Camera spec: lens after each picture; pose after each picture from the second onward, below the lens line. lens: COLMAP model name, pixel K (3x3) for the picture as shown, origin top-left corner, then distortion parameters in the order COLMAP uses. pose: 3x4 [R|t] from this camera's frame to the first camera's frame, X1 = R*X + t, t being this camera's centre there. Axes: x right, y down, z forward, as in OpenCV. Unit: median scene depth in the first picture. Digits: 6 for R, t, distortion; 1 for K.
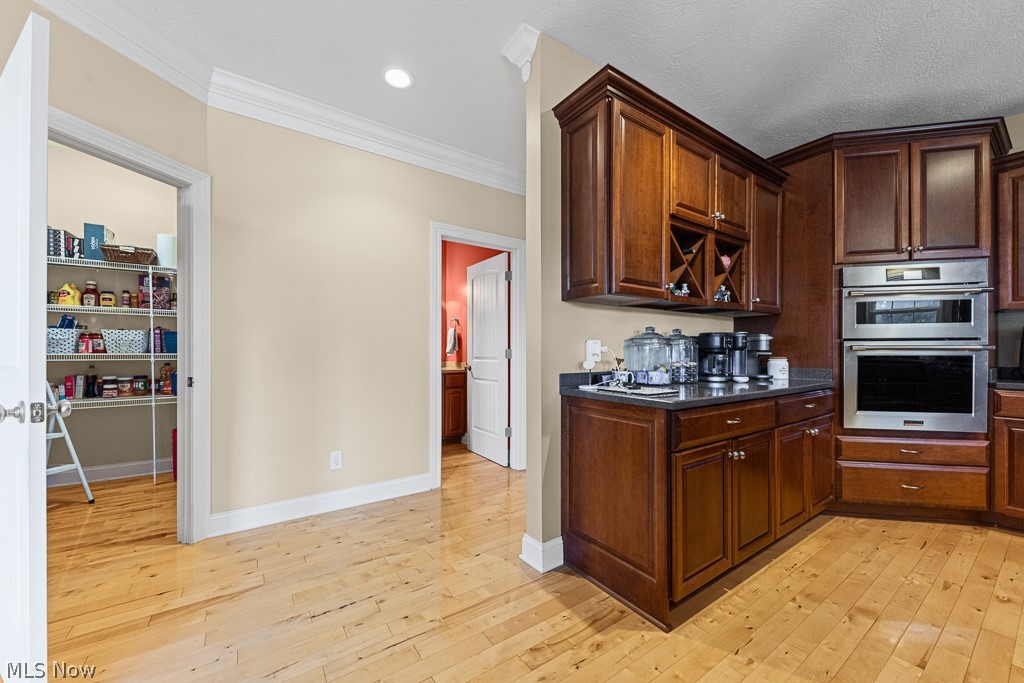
lens RADIAL K [[381.8, 0, 509.9], [0, 381.8, 346.1], [0, 0, 1]] dist [0.000018, 0.000053]
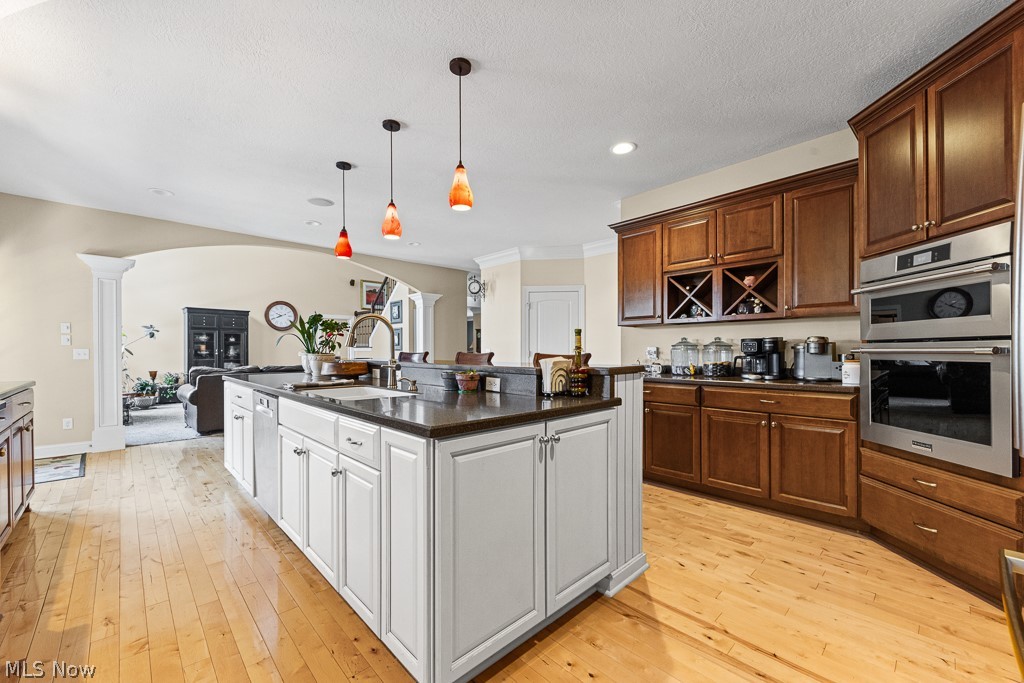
lens RADIAL K [[402.5, 0, 508.8], [0, 402.5, 348.5], [0, 0, 1]] dist [-0.003487, -0.000260]
pose [[0.170558, -0.006789, -0.985324, 1.732770], [0.008281, 0.999951, -0.005456, -0.003369], [0.985313, -0.007229, 0.170606, 0.015056]]
